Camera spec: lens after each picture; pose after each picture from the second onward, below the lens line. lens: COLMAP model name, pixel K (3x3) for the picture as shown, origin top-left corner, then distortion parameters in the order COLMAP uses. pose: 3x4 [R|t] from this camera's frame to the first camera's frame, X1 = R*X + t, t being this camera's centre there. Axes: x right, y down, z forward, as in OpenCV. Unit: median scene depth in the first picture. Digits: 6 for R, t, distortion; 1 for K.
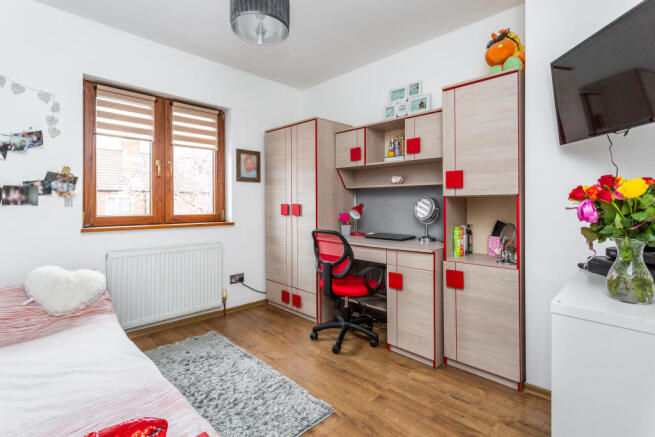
lens RADIAL K [[320.6, 0, 322.5], [0, 320.6, 200.7], [0, 0, 1]] dist [-0.001802, -0.000265]
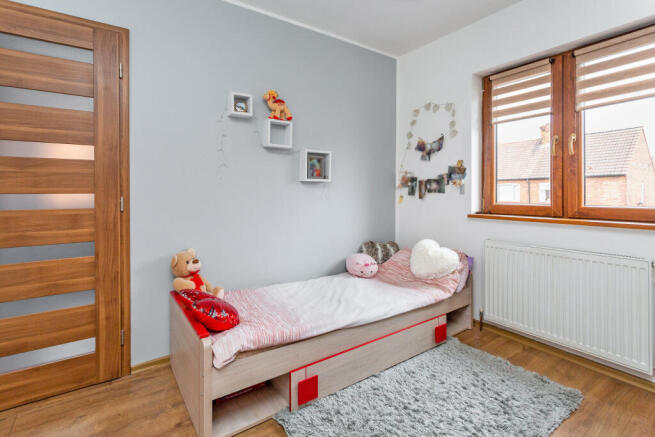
lens RADIAL K [[313.7, 0, 329.0], [0, 313.7, 189.8], [0, 0, 1]] dist [-0.001236, -0.000514]
pose [[-0.172130, -0.005618, -0.985058, 0.379769], [0.012828, 0.999886, -0.007944, 0.004603], [0.984991, -0.014003, -0.172038, 0.653576]]
